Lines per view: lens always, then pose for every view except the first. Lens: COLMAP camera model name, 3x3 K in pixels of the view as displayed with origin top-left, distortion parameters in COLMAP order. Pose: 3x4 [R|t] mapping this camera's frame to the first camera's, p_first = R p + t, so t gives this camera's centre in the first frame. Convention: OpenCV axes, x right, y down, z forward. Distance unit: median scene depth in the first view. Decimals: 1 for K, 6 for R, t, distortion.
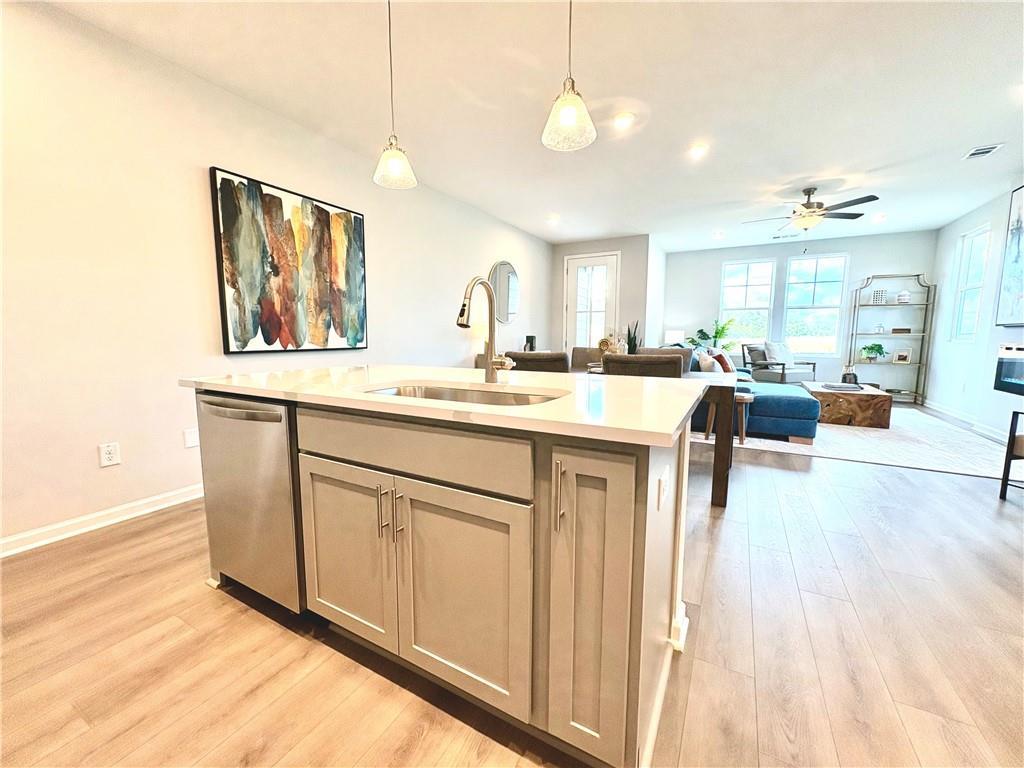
lens RADIAL K [[407.6, 0, 511.4], [0, 407.6, 384.3], [0, 0, 1]] dist [0.001232, 0.000318]
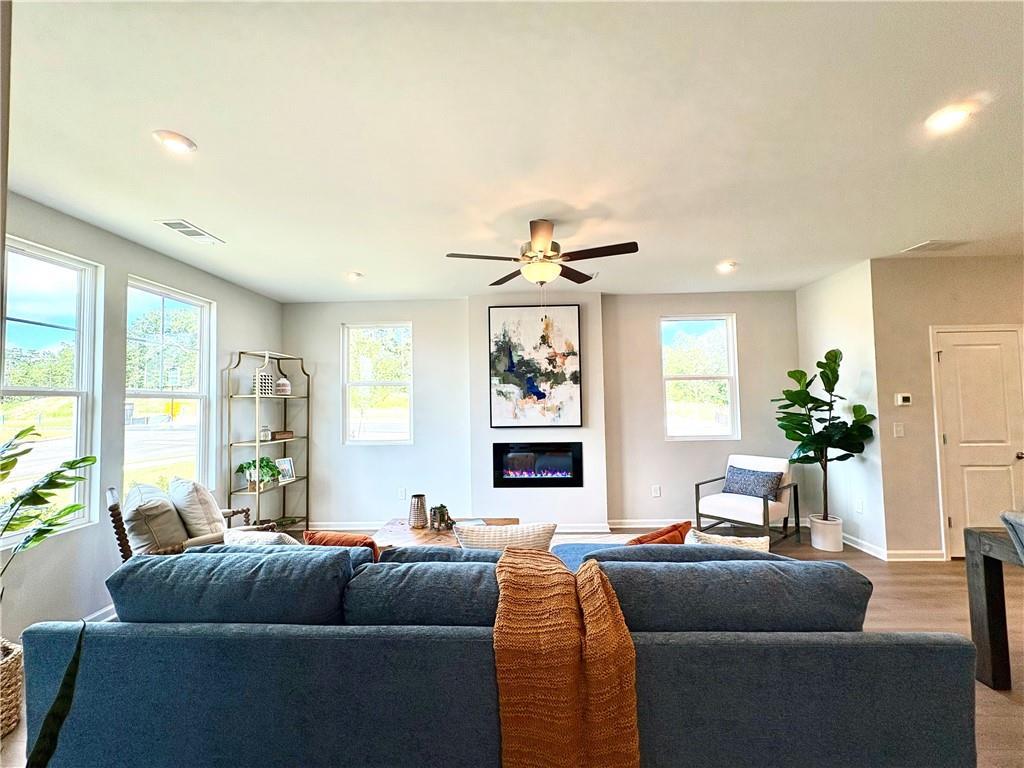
lens RADIAL K [[407.6, 0, 512.1], [0, 407.6, 384.4], [0, 0, 1]] dist [0.001232, 0.000318]
pose [[-0.456654, 0.045783, 0.888466, 0.212998], [0.123114, 0.992318, 0.012143, -0.249410], [-0.881085, 0.114928, -0.458782, 1.369101]]
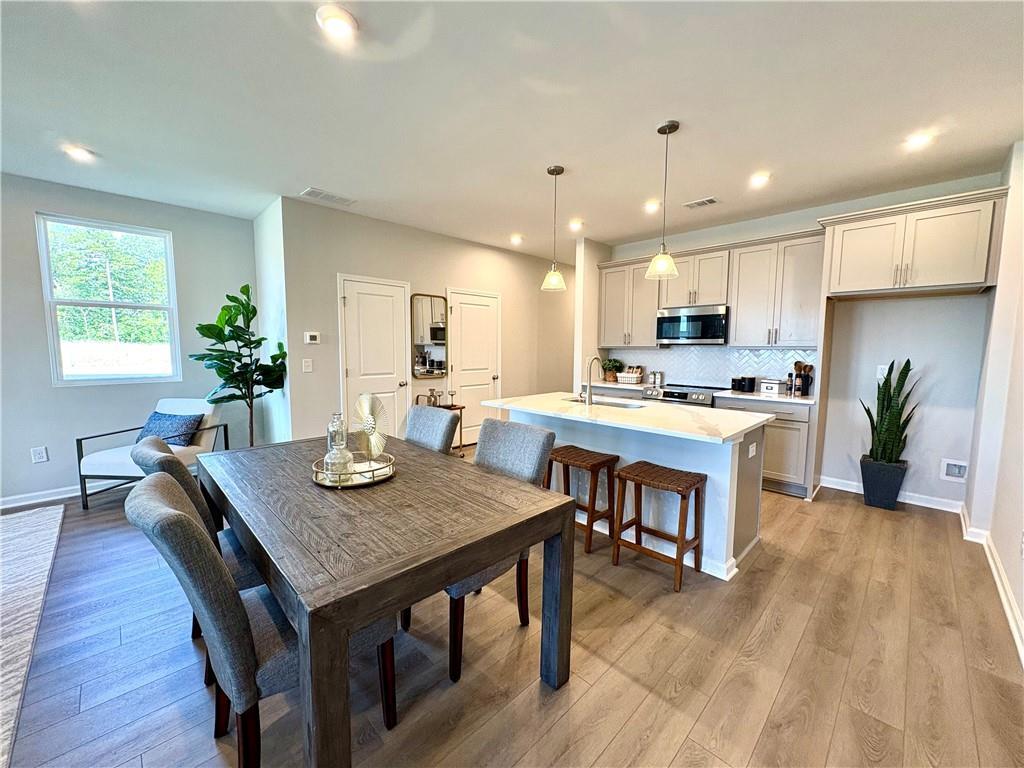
lens RADIAL K [[407.6, 0, 513.3], [0, 407.6, 385.1], [0, 0, 1]] dist [0.001232, 0.000318]
pose [[-0.959264, -0.032924, 0.280586, -0.100863], [0.027528, 0.977566, 0.208821, -0.184819], [-0.281166, 0.208039, -0.936838, 1.033874]]
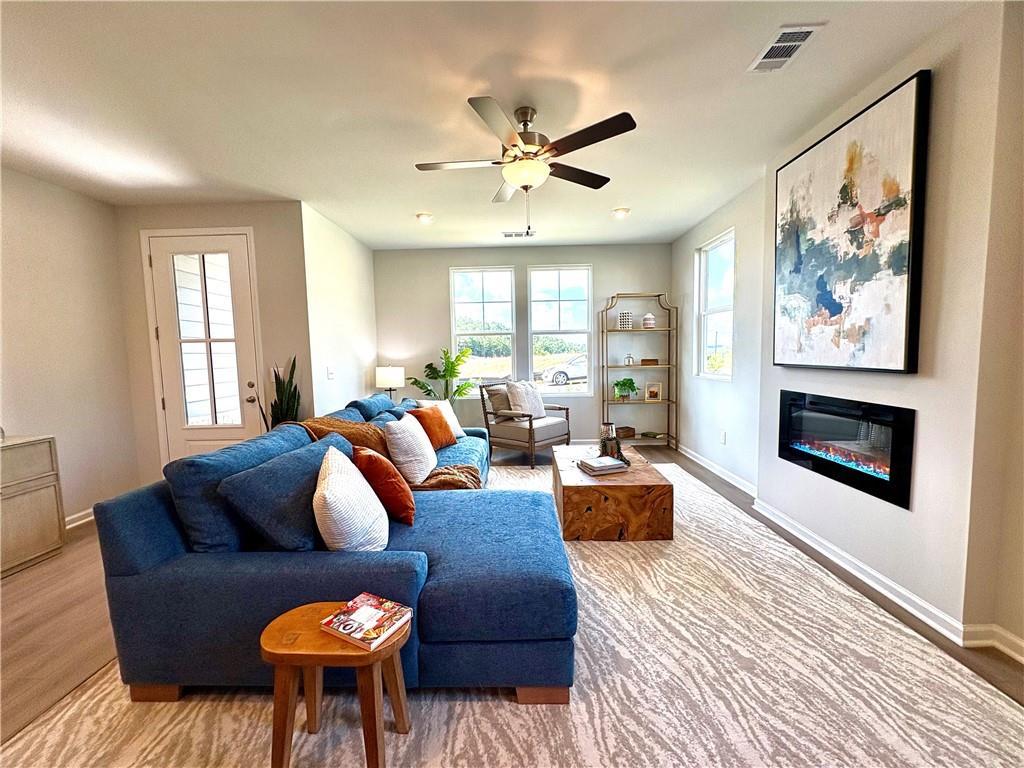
lens RADIAL K [[407.6, 0, 509.9], [0, 407.6, 384.4], [0, 0, 1]] dist [0.001232, 0.000318]
pose [[0.882373, -0.058623, 0.466885, 0.458133], [0.080289, 0.996416, -0.026628, -0.123277], [-0.463650, 0.060981, 0.883917, 0.580952]]
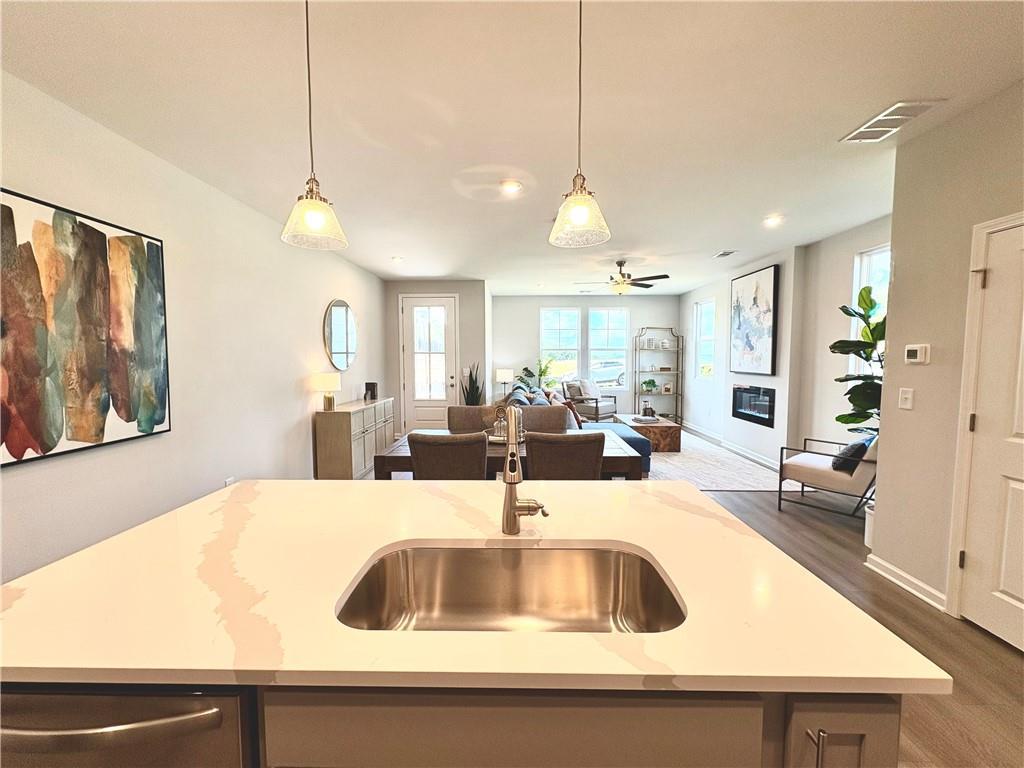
lens RADIAL K [[407.6, 0, 511.7], [0, 407.6, 384.2], [0, 0, 1]] dist [0.001232, 0.000318]
pose [[0.884039, -0.035625, 0.466054, -0.136587], [0.060974, 0.997361, -0.039421, -0.087227], [-0.463420, 0.063267, 0.883877, 0.101441]]
